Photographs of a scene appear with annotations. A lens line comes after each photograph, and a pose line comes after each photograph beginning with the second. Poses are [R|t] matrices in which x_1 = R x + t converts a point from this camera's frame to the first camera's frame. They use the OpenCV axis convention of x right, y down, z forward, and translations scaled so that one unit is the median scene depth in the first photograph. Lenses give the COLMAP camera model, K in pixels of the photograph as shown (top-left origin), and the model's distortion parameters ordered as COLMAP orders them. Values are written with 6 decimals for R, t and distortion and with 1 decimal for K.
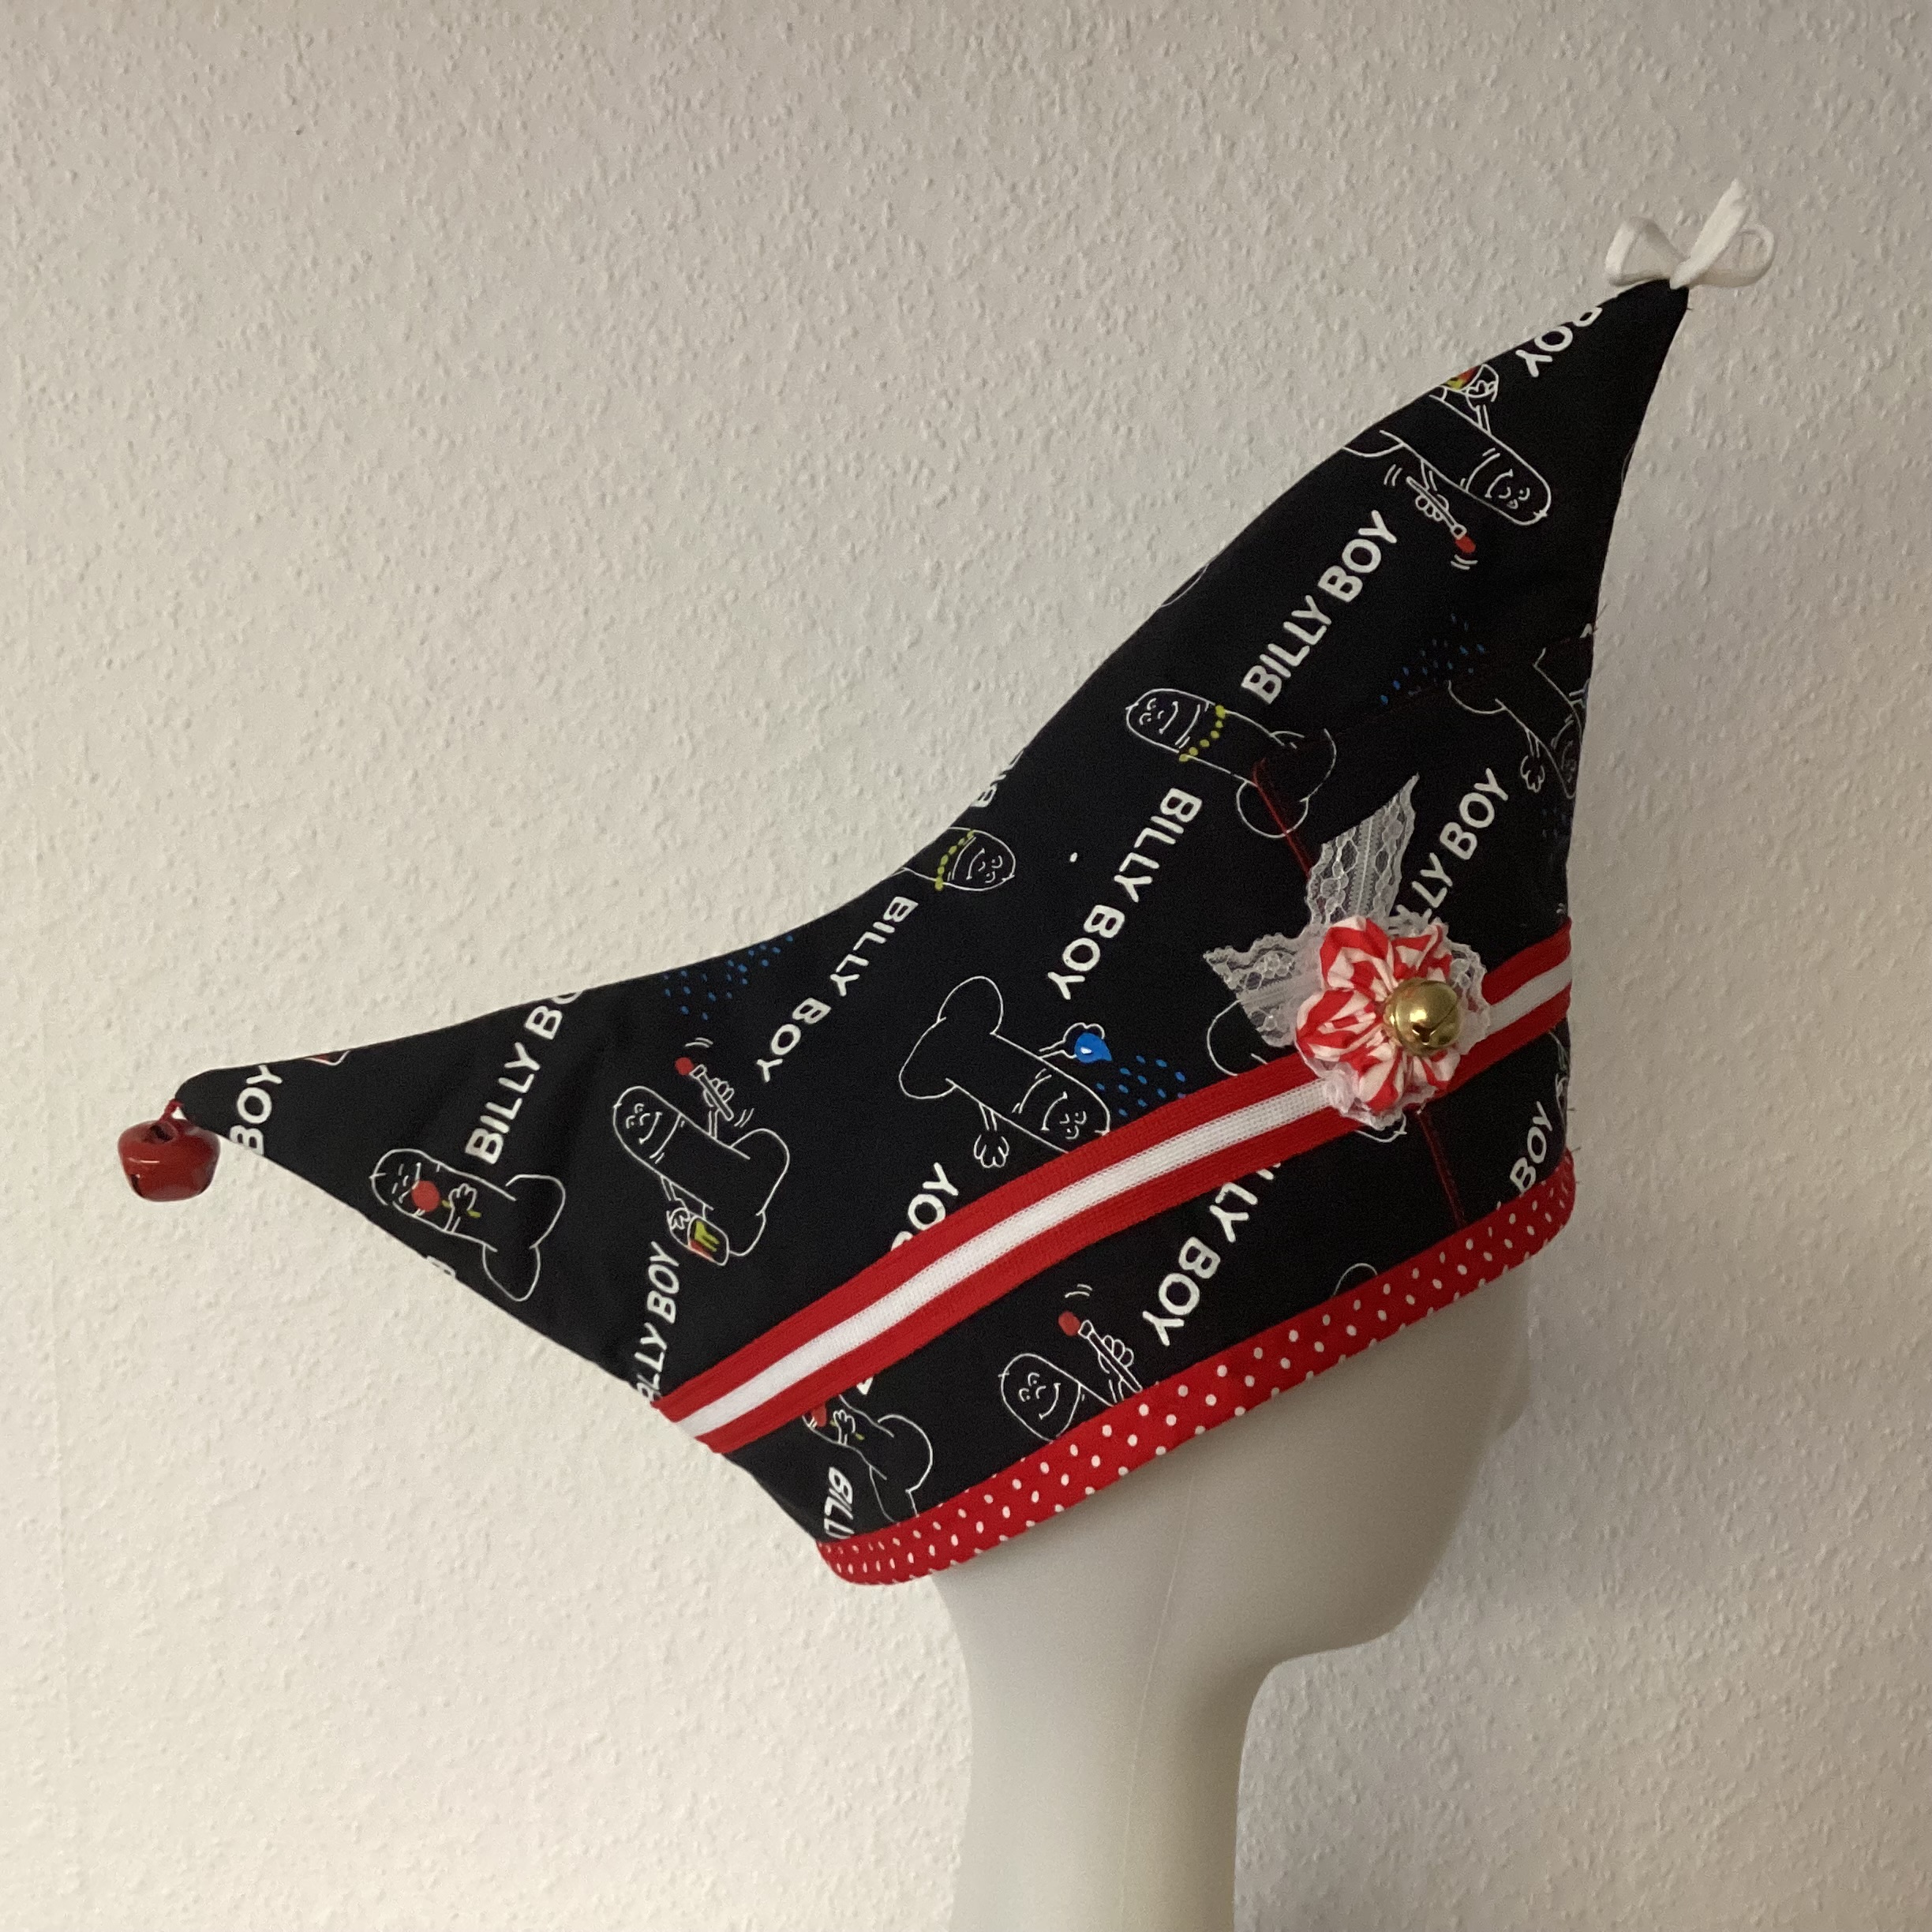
lens RADIAL K [[2363.8, 0, 960.4], [0, 2363.8, 969.6], [0, 0, 1]] dist [0.129584, -0.349805]
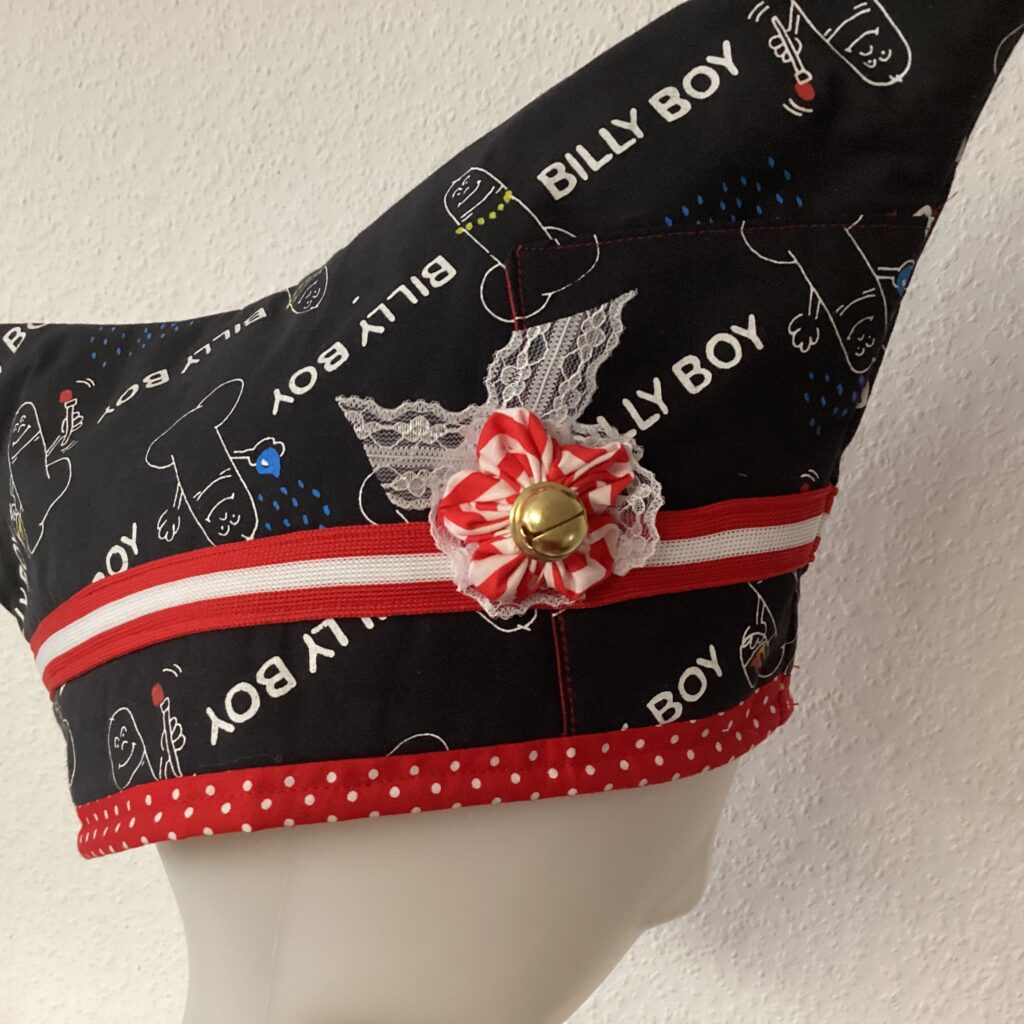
lens RADIAL K [[1252.9, 0, 509.0], [0, 1252.9, 513.9], [0, 0, 1]] dist [0.129584, -0.349805]
pose [[0.903345, 0.289070, -0.316871, 0.320573], [-0.271355, 0.957299, 0.099723, -0.029054], [0.332167, -0.004100, 0.943212, 0.462412]]
